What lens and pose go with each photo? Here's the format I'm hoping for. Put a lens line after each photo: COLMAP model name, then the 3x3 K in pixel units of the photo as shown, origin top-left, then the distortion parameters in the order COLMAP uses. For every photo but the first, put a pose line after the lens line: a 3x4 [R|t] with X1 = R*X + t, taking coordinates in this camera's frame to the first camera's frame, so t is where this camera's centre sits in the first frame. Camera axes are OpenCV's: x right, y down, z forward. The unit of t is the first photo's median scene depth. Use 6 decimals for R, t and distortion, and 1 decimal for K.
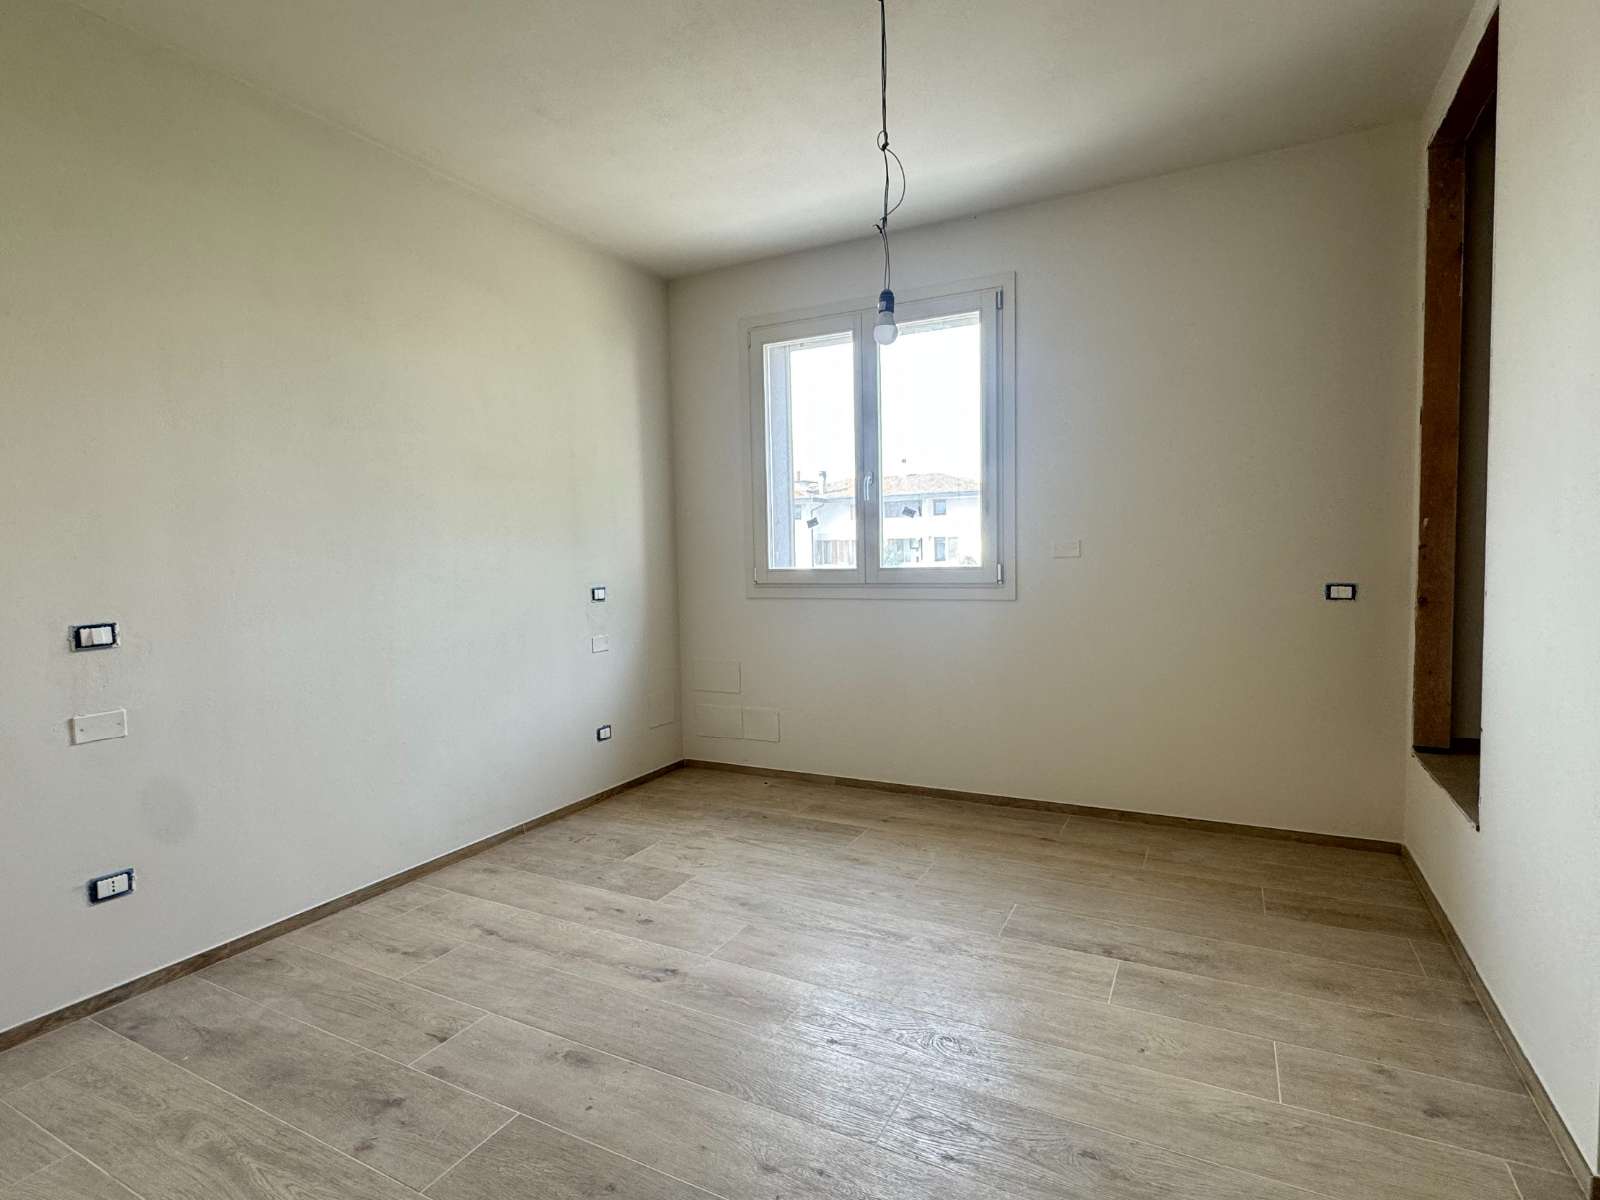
lens RADIAL K [[793.7, 0, 789.2], [0, 793.7, 598.8], [0, 0, 1]] dist [-0.002876, -0.001090]
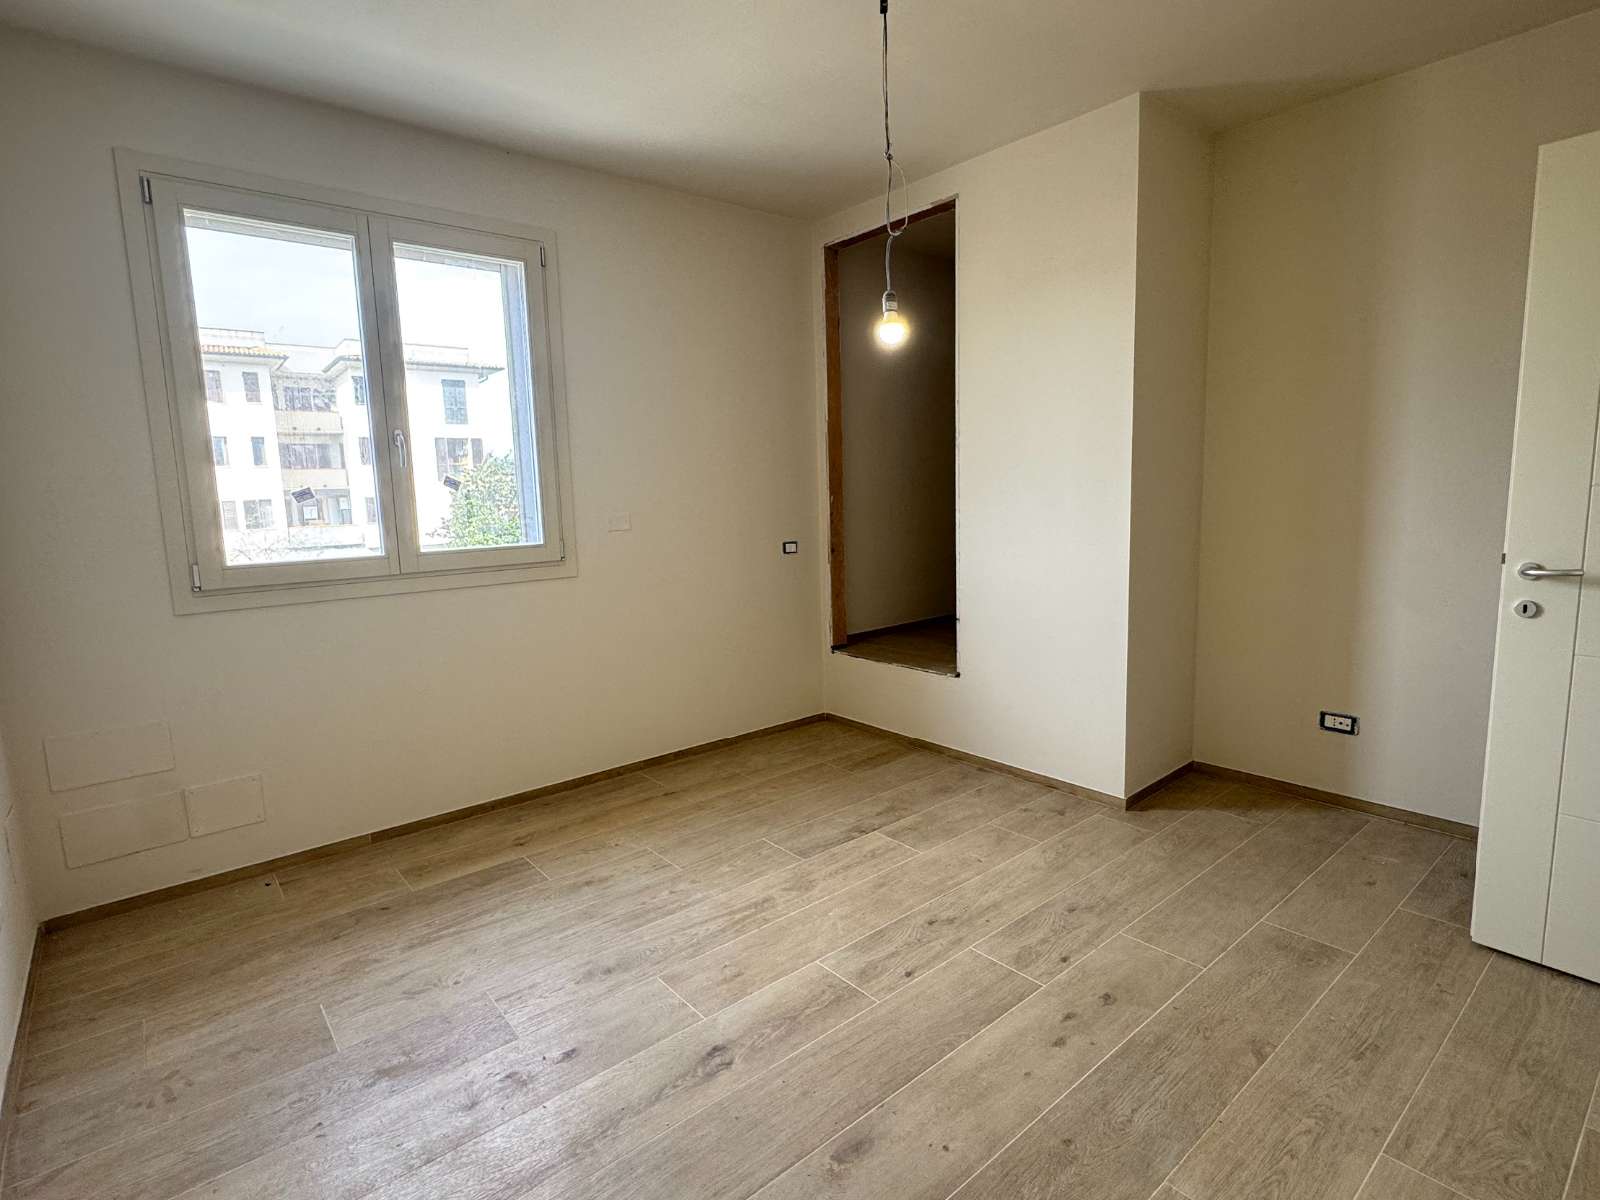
lens RADIAL K [[793.7, 0, 806.2], [0, 793.7, 596.7], [0, 0, 1]] dist [-0.002876, -0.001090]
pose [[0.389106, -0.111171, 0.914460, -0.567557], [0.077277, 0.993131, 0.087853, -0.042781], [-0.917946, 0.036482, 0.395024, 0.401860]]
